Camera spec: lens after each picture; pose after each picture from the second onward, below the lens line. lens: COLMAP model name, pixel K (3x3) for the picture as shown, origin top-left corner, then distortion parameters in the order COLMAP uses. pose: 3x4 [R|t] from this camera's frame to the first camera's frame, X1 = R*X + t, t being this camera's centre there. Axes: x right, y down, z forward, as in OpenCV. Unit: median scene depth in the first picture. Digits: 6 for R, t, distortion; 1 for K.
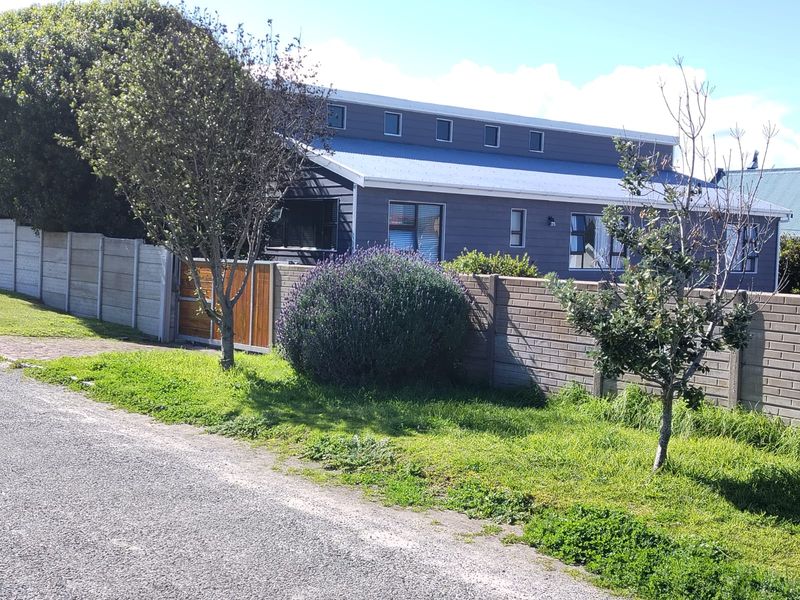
lens RADIAL K [[965.6, 0, 400.0], [0, 965.6, 300.0], [0, 0, 1]] dist [0.024427, 0.020126]
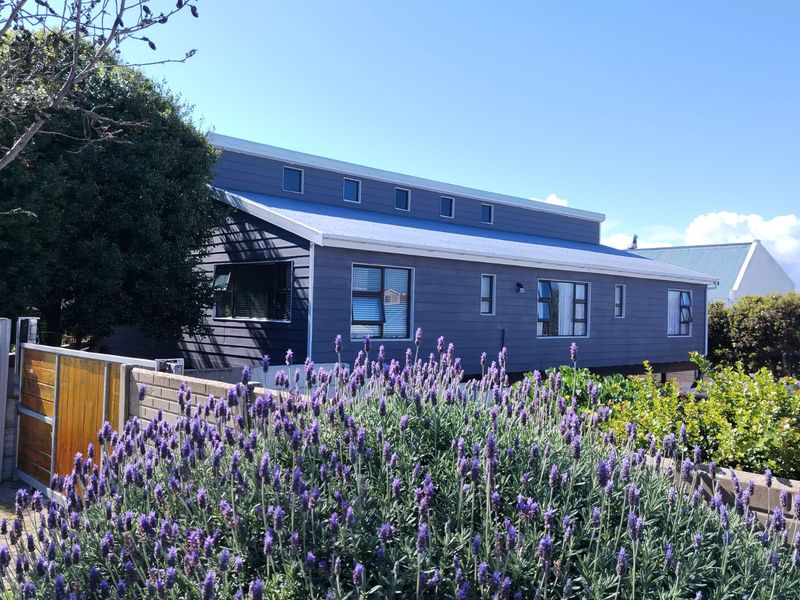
lens RADIAL K [[588.9, 0, 402.6], [0, 588.9, 290.0], [0, 0, 1]] dist [0.105280, -0.227529]
pose [[0.995313, -0.004691, 0.096591, -0.016853], [0.013107, 0.996150, -0.086684, -0.031640], [-0.095812, 0.087543, 0.991542, 0.459189]]
